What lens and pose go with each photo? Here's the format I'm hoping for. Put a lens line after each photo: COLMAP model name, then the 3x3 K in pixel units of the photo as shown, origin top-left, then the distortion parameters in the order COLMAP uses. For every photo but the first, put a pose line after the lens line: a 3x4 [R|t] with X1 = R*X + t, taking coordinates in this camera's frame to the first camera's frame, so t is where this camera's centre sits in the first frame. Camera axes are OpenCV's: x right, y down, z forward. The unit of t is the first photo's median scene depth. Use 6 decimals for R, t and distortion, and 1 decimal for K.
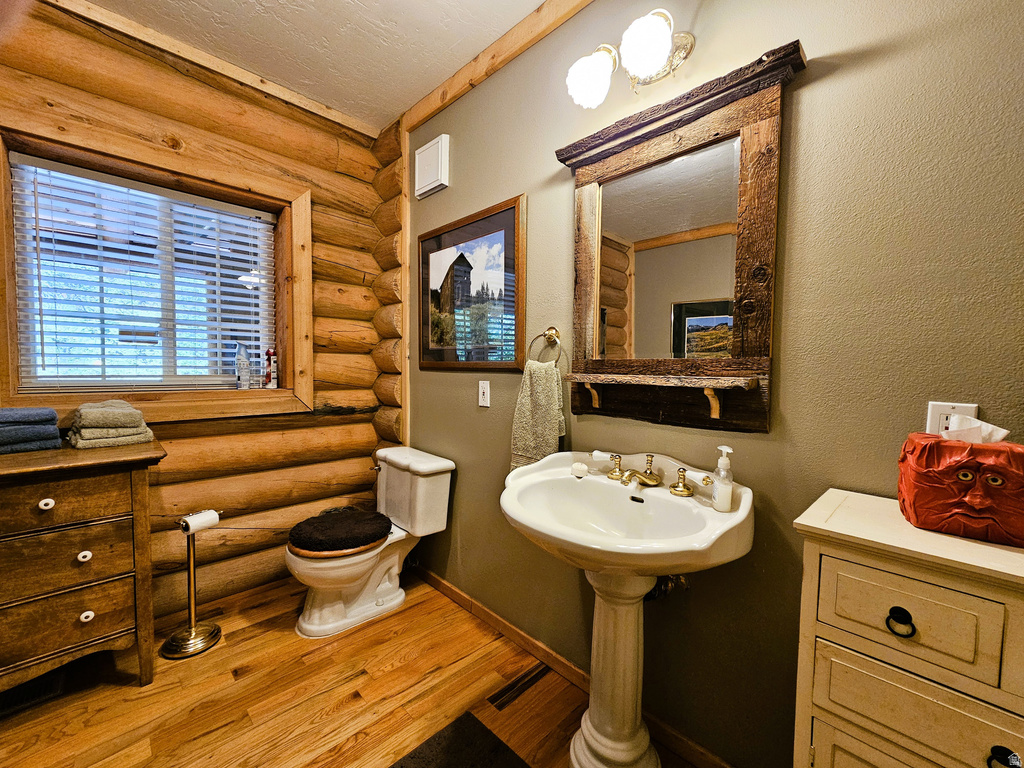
lens RADIAL K [[420.0, 0, 512.1], [0, 420.0, 386.6], [0, 0, 1]] dist [-0.000805, -0.000270]
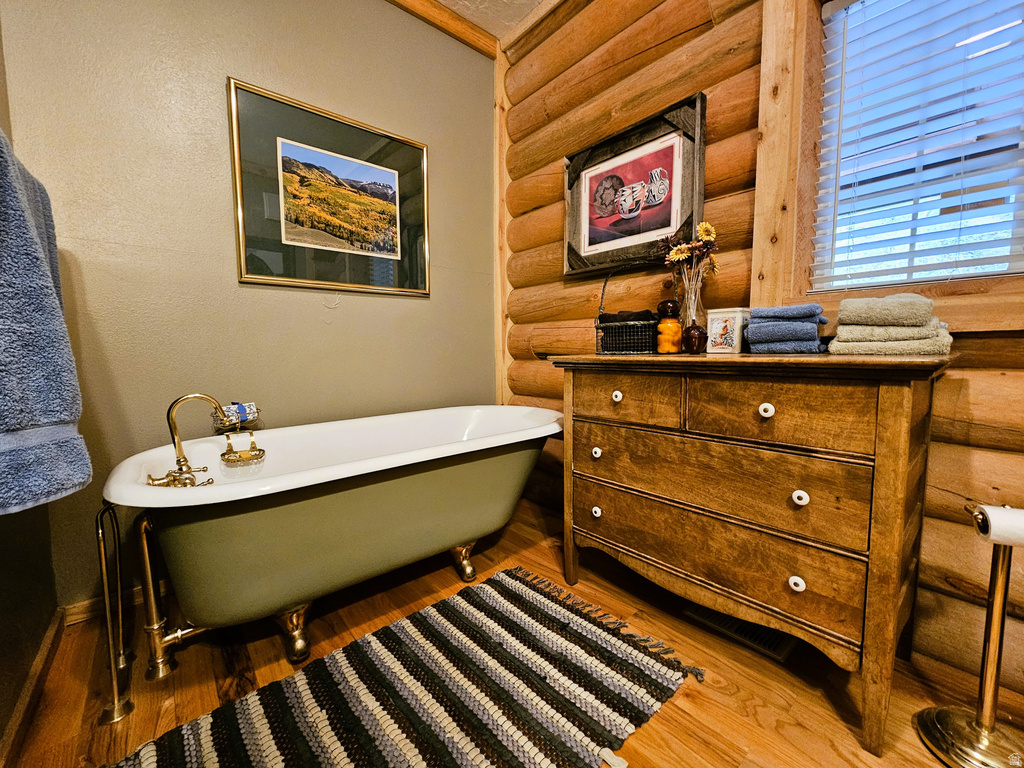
lens RADIAL K [[420.0, 0, 510.5], [0, 420.0, 386.7], [0, 0, 1]] dist [-0.000805, -0.000270]
pose [[-0.085807, 0.070869, -0.993788, -0.296768], [-0.043933, 0.996228, 0.074837, 0.187136], [0.995343, 0.050082, -0.082370, 0.557584]]
